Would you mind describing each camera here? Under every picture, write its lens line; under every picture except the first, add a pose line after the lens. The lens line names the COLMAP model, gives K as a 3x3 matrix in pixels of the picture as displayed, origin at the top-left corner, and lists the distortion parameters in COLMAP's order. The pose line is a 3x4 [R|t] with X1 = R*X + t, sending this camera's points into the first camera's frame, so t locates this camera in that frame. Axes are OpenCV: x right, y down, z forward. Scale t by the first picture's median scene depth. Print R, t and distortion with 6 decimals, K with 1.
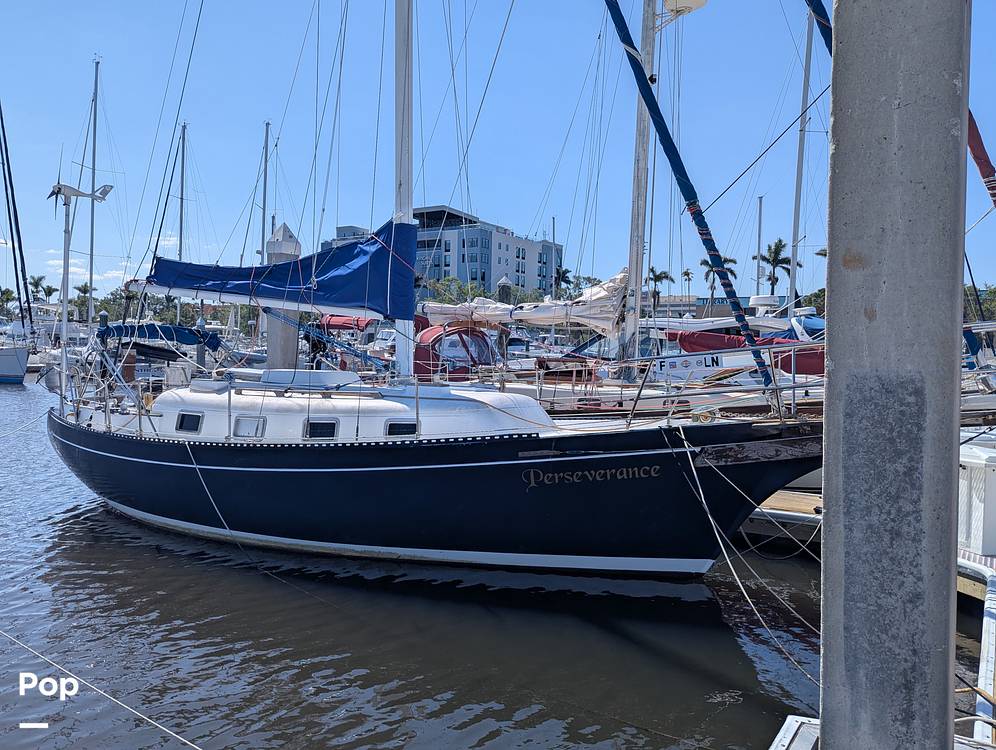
lens RADIAL K [[710.2, 0, 498.0], [0, 710.2, 375.0], [0, 0, 1]] dist [0.002621, 0.001532]
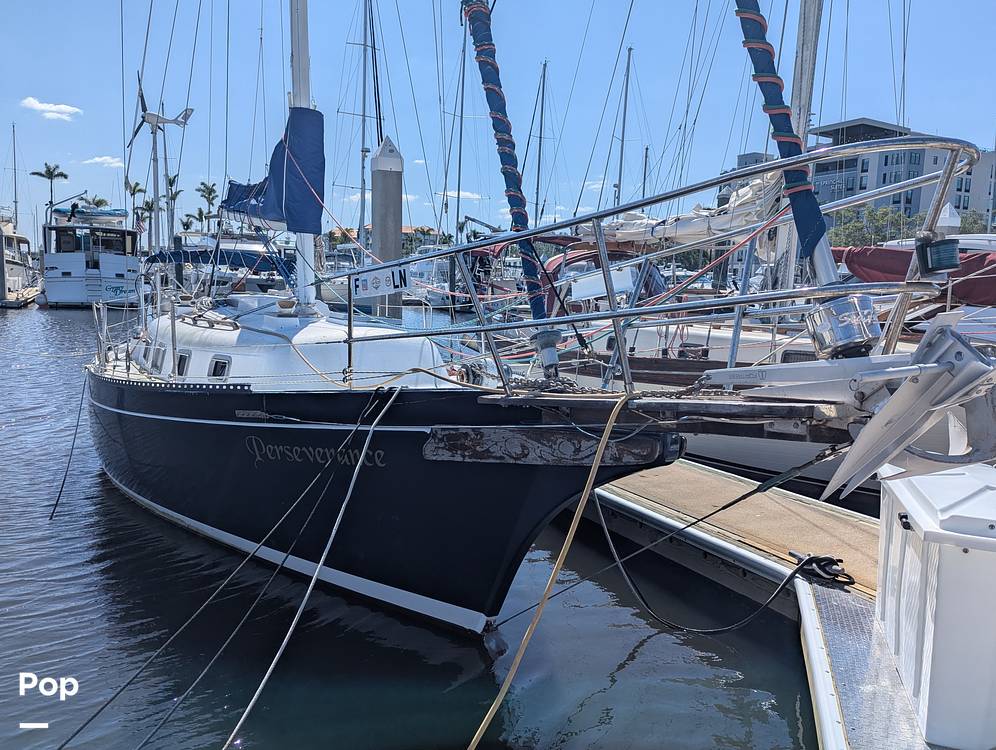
lens RADIAL K [[742.0, 0, 498.0], [0, 742.0, 375.0], [0, 0, 1]] dist [0.000430, -0.000557]
pose [[0.886930, 0.058882, -0.458136, 0.598095], [-0.020498, 0.995882, 0.088313, 0.003349], [0.461449, -0.068936, 0.884484, 0.473662]]
